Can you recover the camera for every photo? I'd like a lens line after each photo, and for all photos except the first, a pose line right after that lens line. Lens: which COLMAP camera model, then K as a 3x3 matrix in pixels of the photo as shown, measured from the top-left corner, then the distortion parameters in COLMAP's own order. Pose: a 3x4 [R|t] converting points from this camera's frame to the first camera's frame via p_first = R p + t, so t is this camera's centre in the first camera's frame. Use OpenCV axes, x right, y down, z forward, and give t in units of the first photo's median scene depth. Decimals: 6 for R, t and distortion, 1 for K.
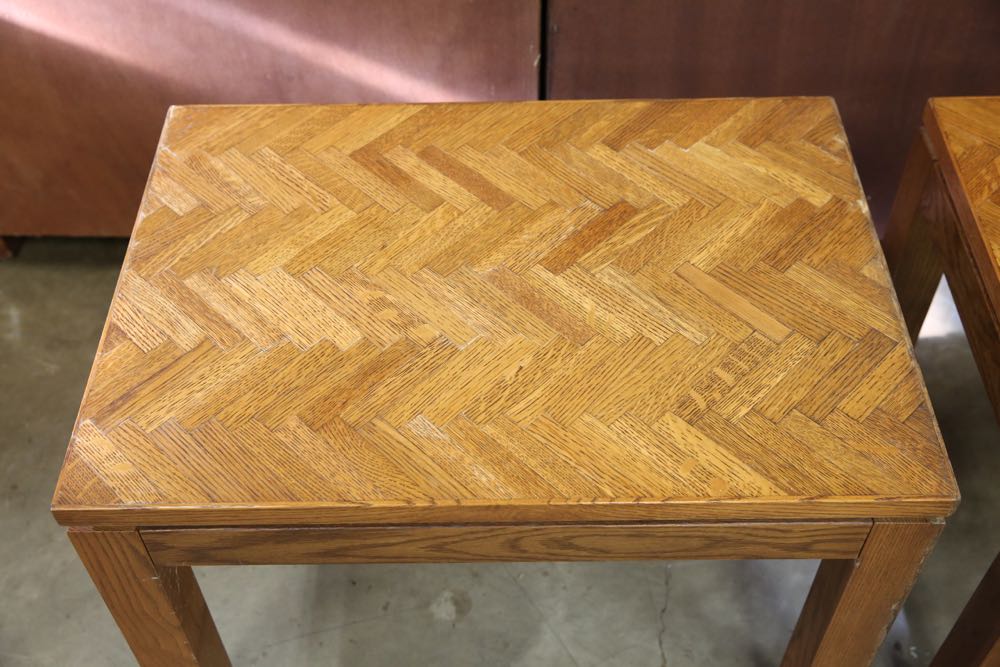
lens RADIAL K [[1135.6, 0, 501.2], [0, 1135.6, 333.3], [0, 0, 1]] dist [0.037613, 0.000000]
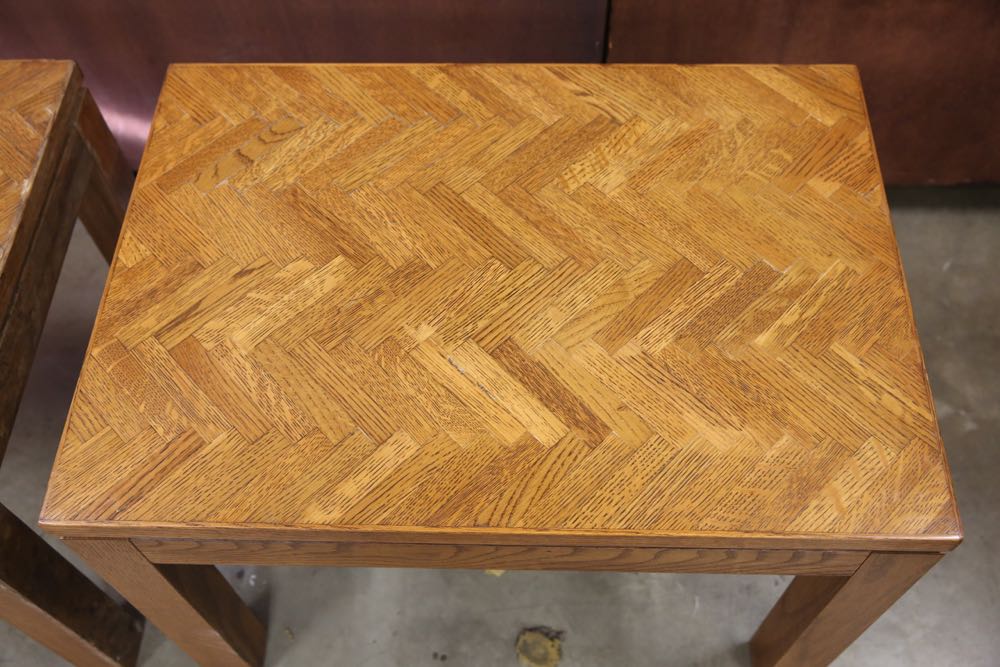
lens RADIAL K [[990.7, 0, 499.2], [0, 990.7, 334.3], [0, 0, 1]] dist [-0.004350, 0.000000]
pose [[0.998878, 0.024302, -0.040646, 0.771365], [-0.017339, 0.986368, 0.163638, -0.133680], [0.044069, -0.162750, 0.985683, 0.152721]]
